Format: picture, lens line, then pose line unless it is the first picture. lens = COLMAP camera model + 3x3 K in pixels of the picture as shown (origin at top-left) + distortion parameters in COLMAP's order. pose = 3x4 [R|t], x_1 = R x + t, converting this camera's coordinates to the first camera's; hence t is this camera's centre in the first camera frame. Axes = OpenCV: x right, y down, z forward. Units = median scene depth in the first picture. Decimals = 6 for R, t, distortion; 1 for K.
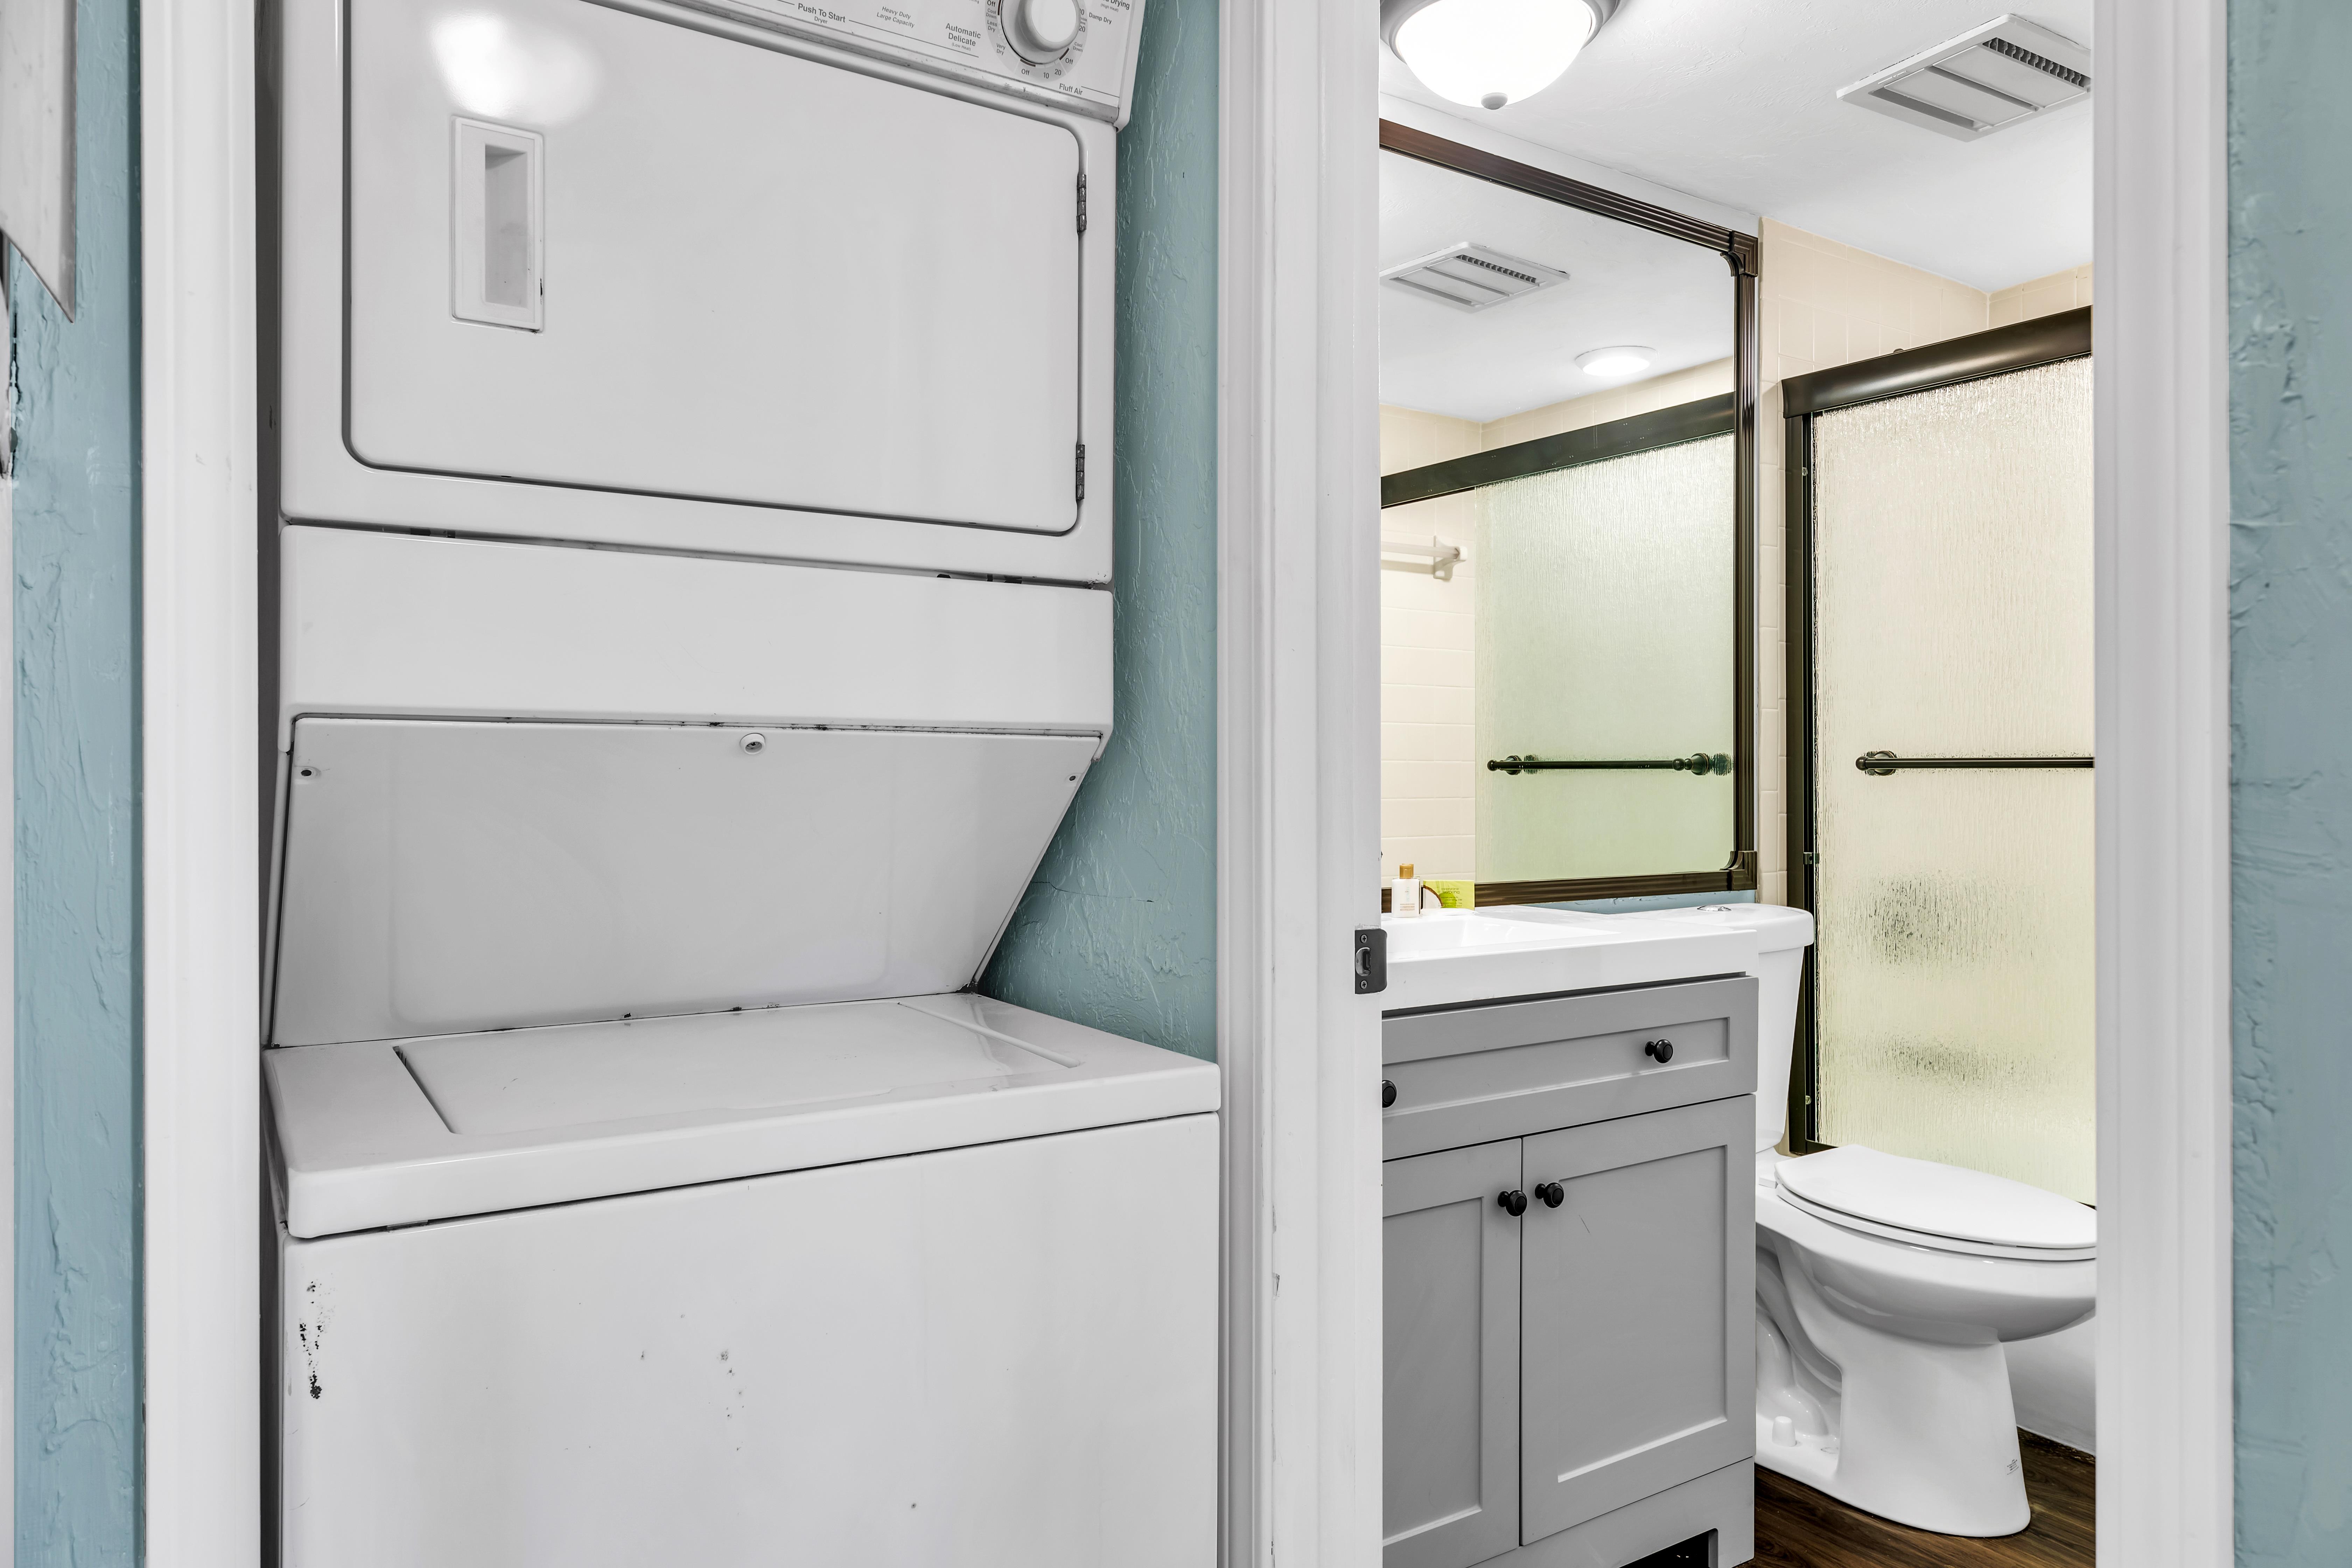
lens RADIAL K [[1528.7, 0, 1183.2], [0, 1528.7, 772.5], [0, 0, 1]] dist [0.008301, 0.001419]
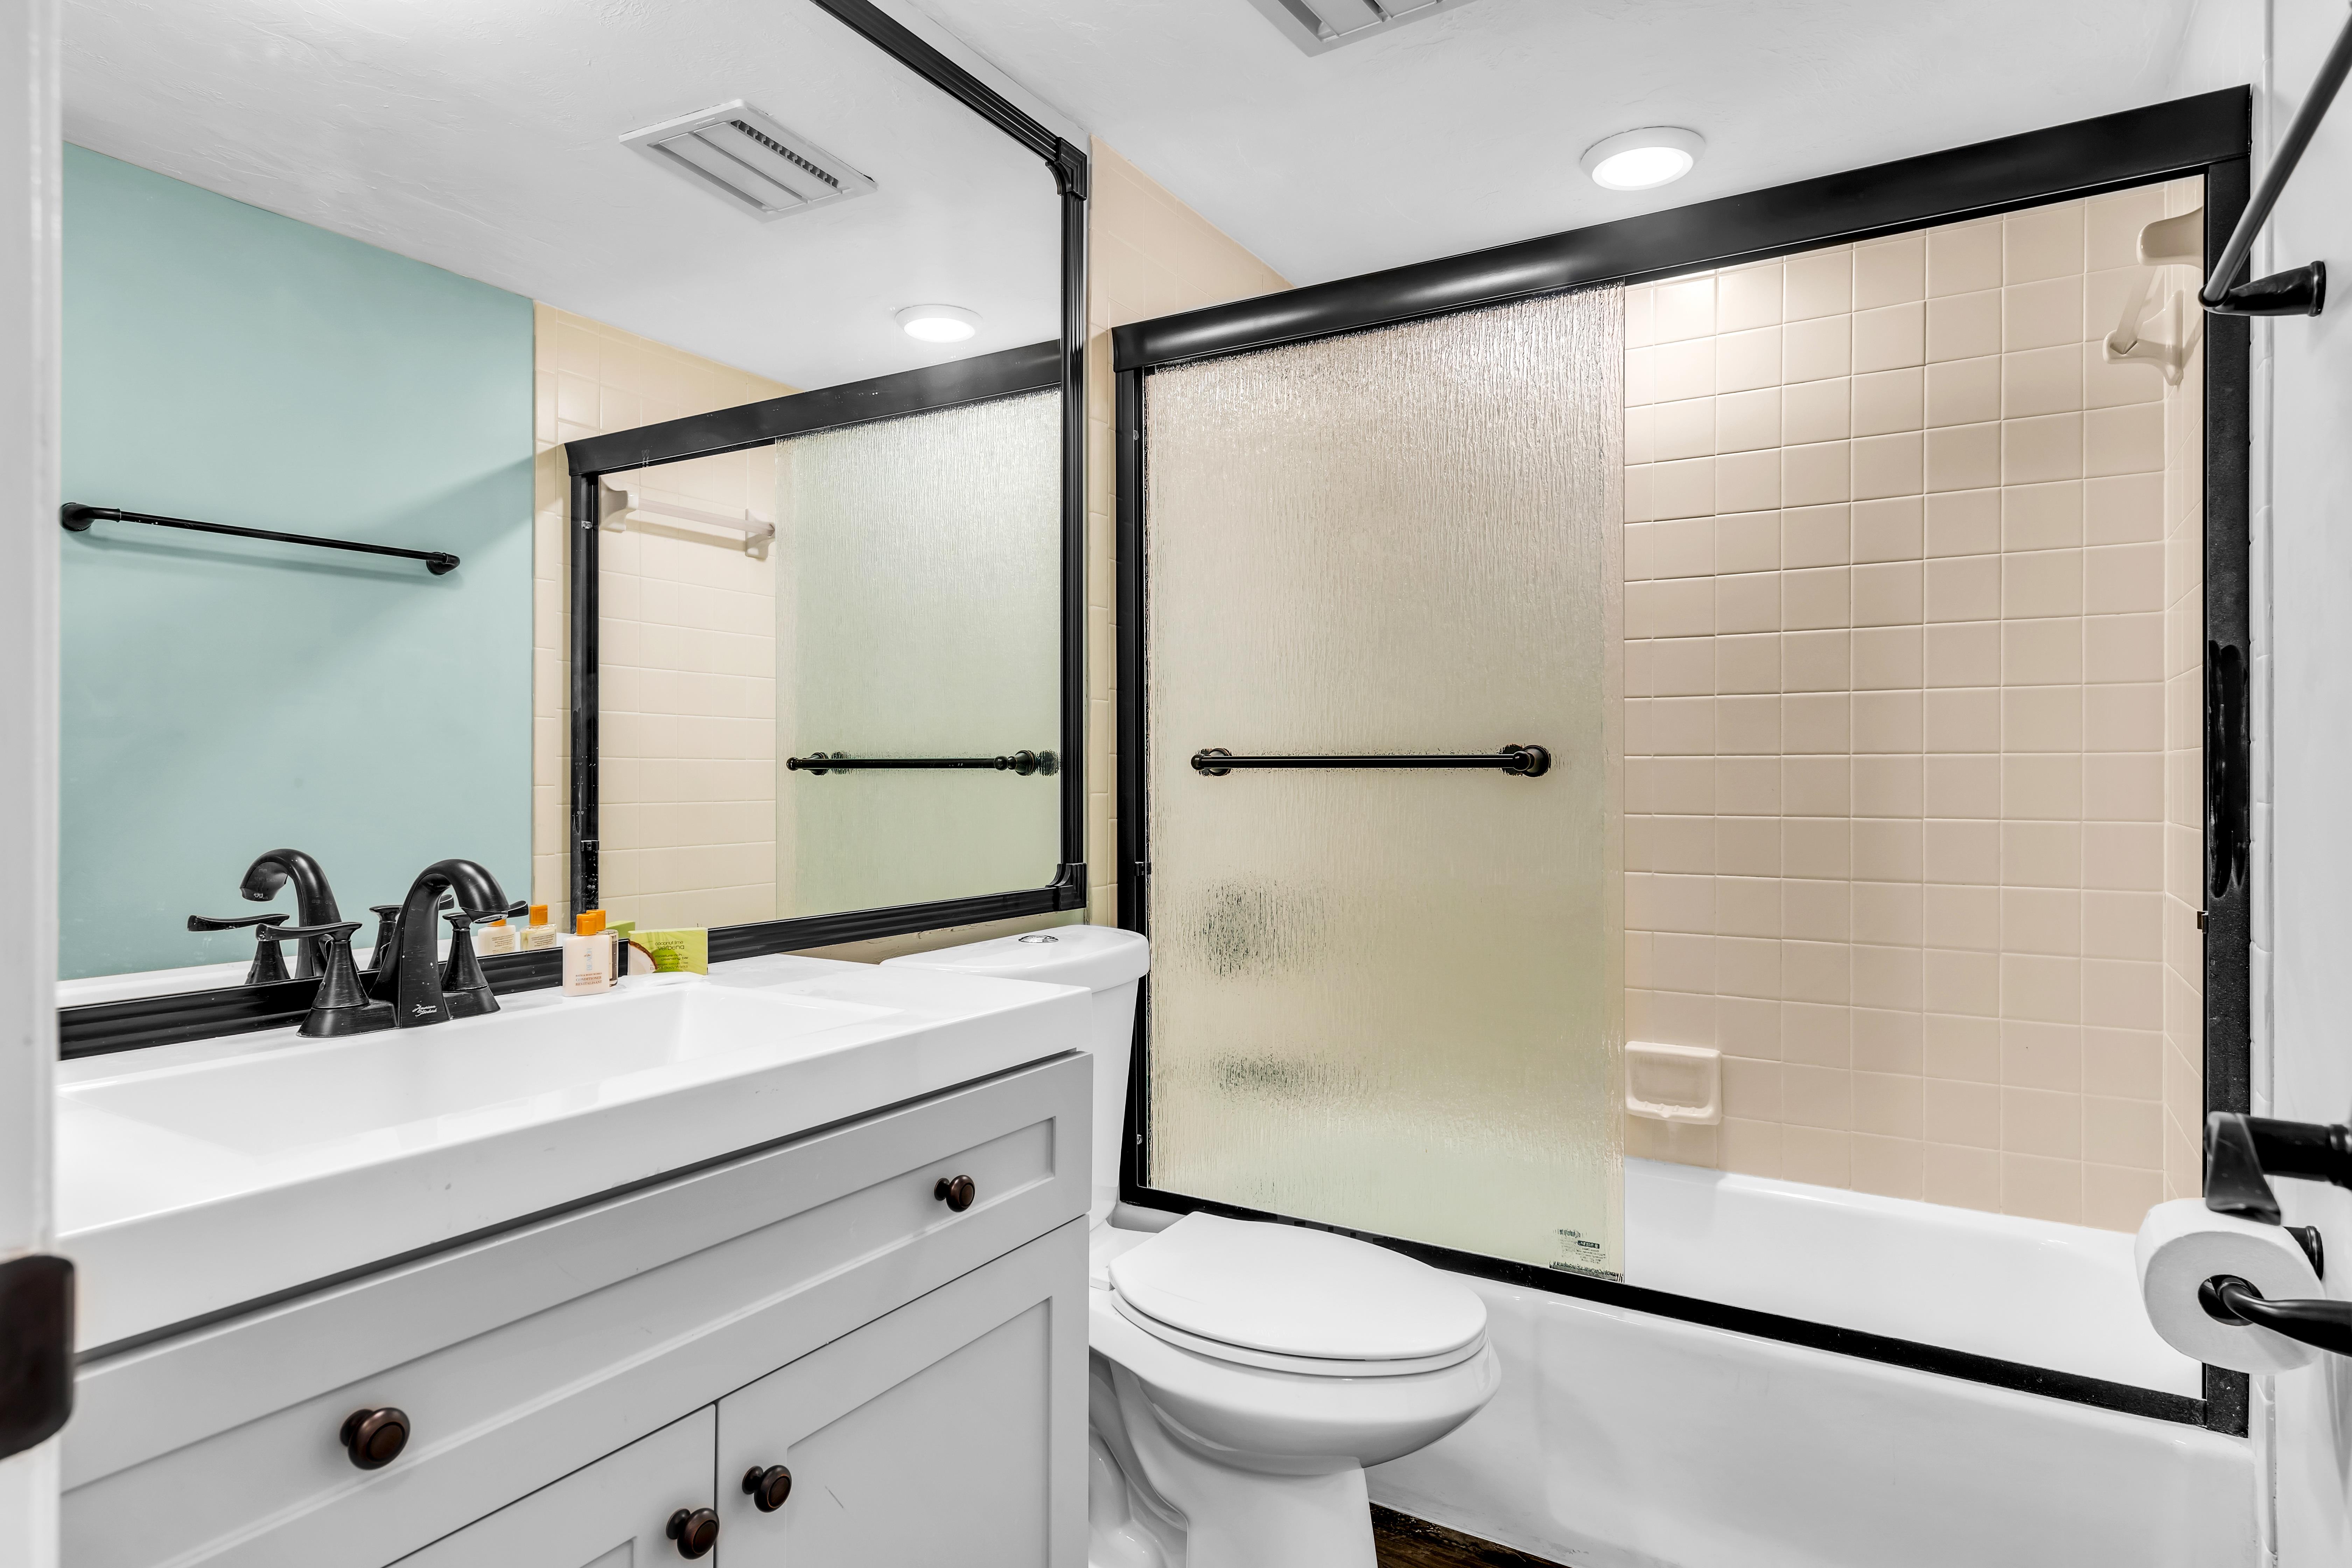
lens RADIAL K [[1266.5, 0, 1179.3], [0, 1266.5, 770.0], [0, 0, 1]] dist [0.002256, -0.000766]
pose [[0.905143, 0.000468, 0.425107, 0.116783], [-0.000107, 1.000000, -0.000874, -0.000736], [-0.425107, 0.000746, 0.905143, 0.325944]]
